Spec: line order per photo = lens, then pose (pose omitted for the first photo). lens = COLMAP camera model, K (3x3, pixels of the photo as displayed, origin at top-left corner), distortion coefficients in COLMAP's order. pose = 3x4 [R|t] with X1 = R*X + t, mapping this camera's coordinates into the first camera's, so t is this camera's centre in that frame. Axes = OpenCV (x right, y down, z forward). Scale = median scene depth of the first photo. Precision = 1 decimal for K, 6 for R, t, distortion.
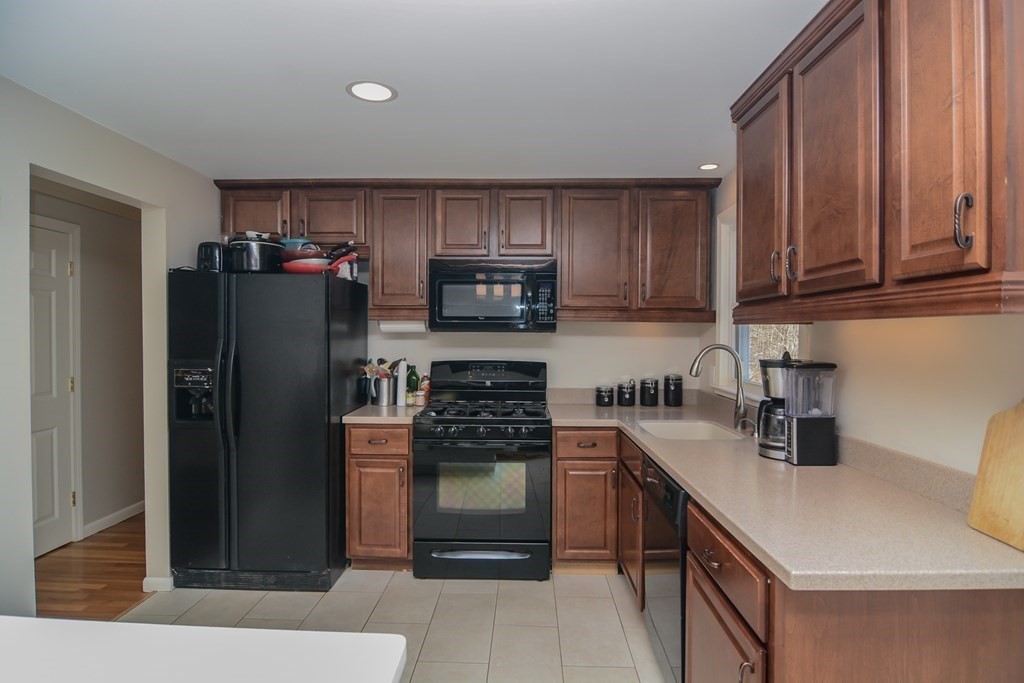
lens RADIAL K [[552.8, 0, 508.4], [0, 552.8, 341.1], [0, 0, 1]] dist [-0.004266, -0.009106]
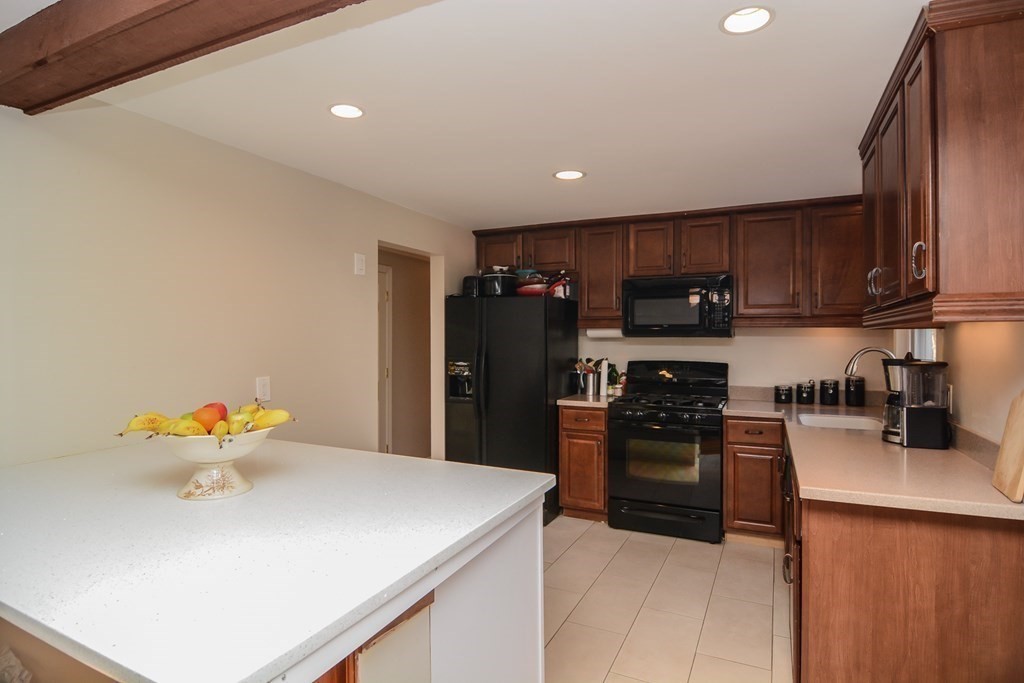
lens RADIAL K [[552.8, 0, 508.4], [0, 552.8, 341.1], [0, 0, 1]] dist [-0.004266, -0.009106]
pose [[0.913891, -0.001166, -0.405957, 0.130387], [-0.003331, 0.999941, -0.010371, 0.006418], [0.405945, 0.010830, 0.913833, -0.265306]]
